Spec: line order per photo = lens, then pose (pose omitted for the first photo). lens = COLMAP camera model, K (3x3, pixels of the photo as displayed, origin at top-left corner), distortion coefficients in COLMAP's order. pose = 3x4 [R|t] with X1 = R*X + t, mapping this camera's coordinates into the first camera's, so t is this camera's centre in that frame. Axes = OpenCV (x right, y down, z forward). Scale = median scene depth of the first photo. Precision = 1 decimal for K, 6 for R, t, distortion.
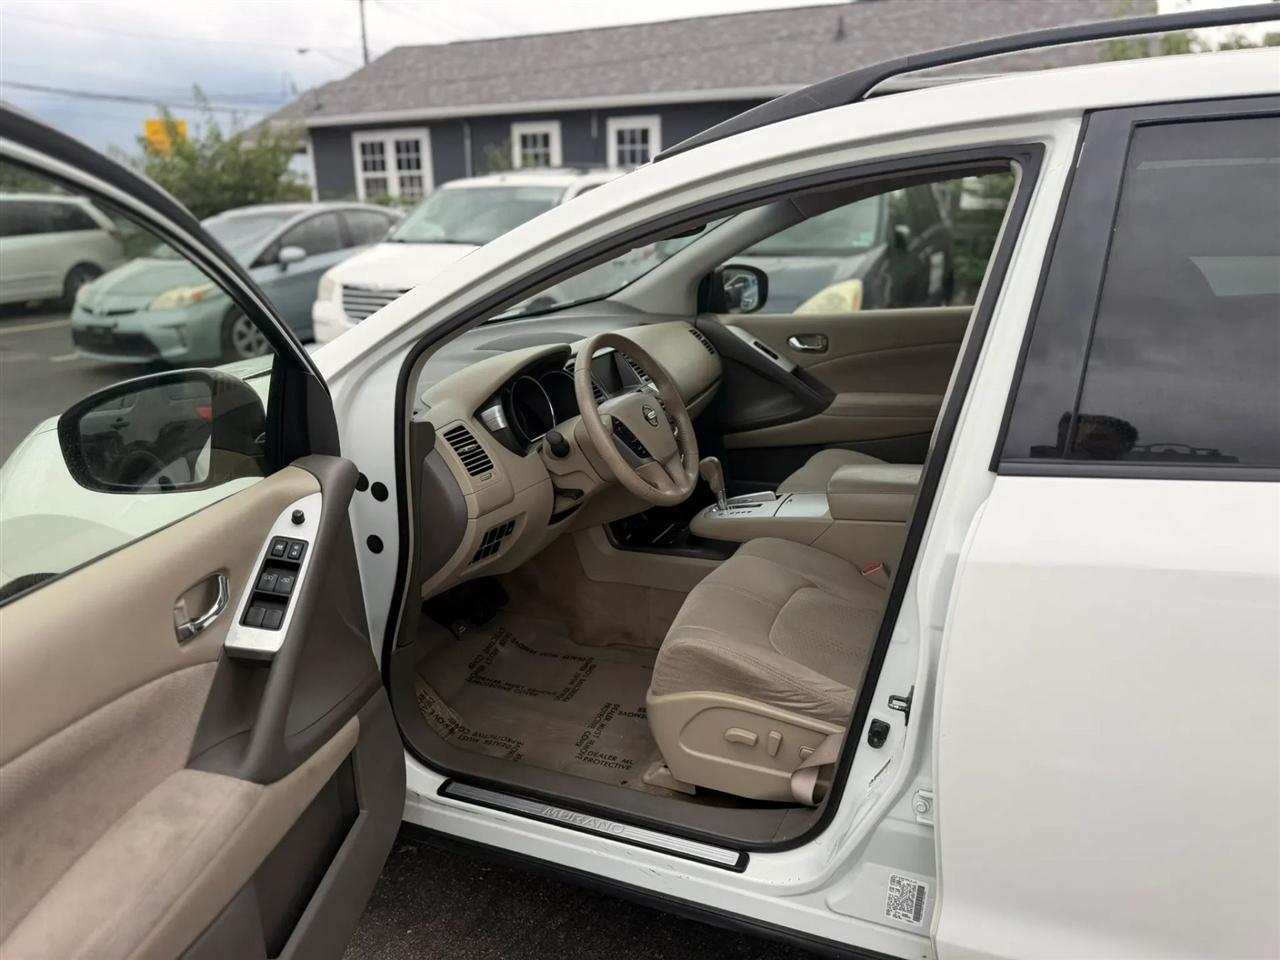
lens RADIAL K [[902.8, 0, 640.0], [0, 902.8, 480.0], [0, 0, 1]] dist [0.053320, -0.096747]
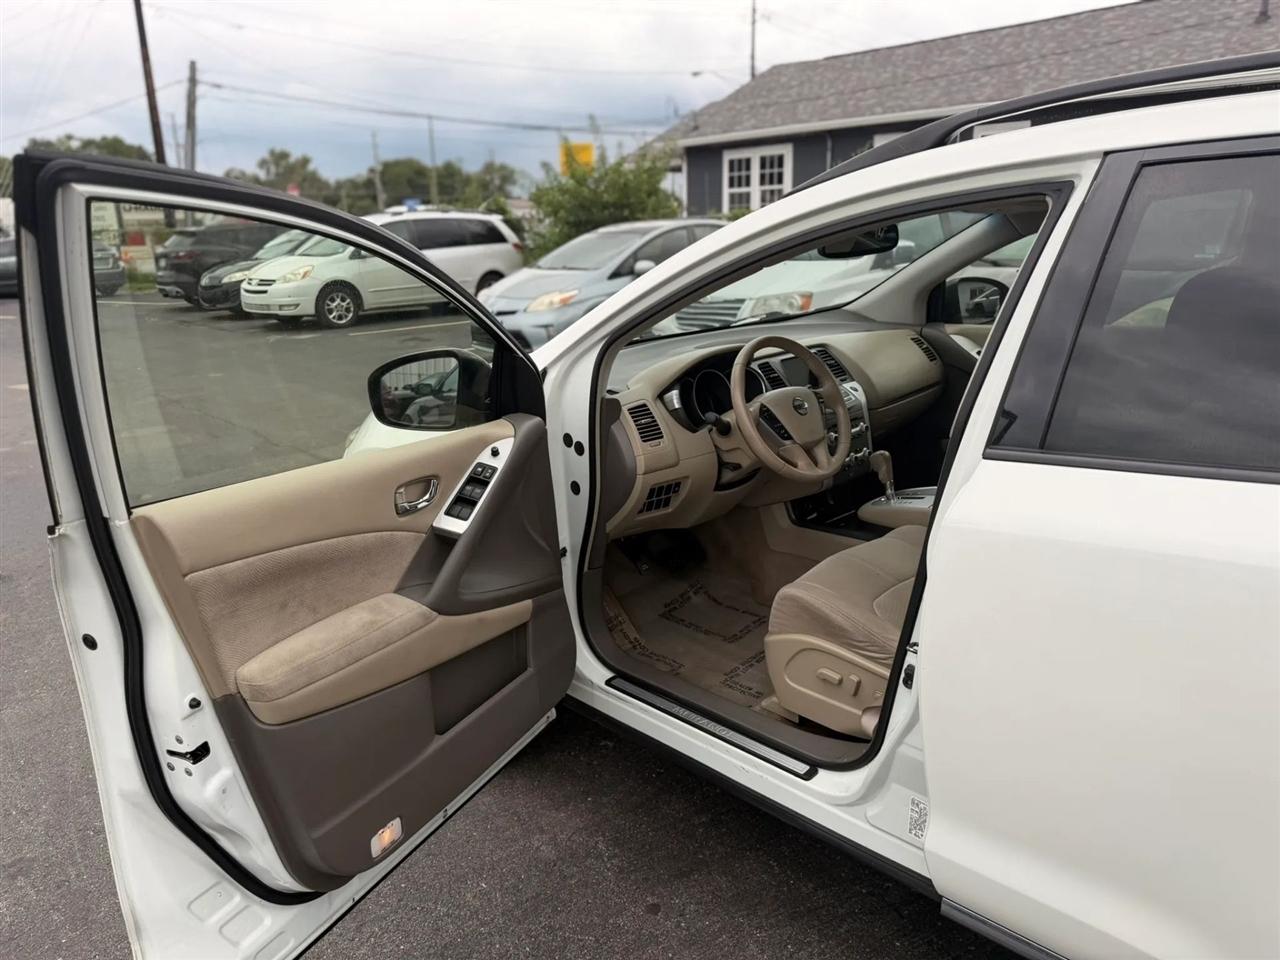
lens RADIAL K [[912.0, 0, 645.8], [0, 912.0, 490.7], [0, 0, 1]] dist [0.031342, -0.042531]
pose [[0.923417, 0.096891, -0.371367, 0.197014], [-0.097095, 0.995109, 0.018198, 0.026097], [0.371314, 0.019253, 0.928308, -0.134827]]
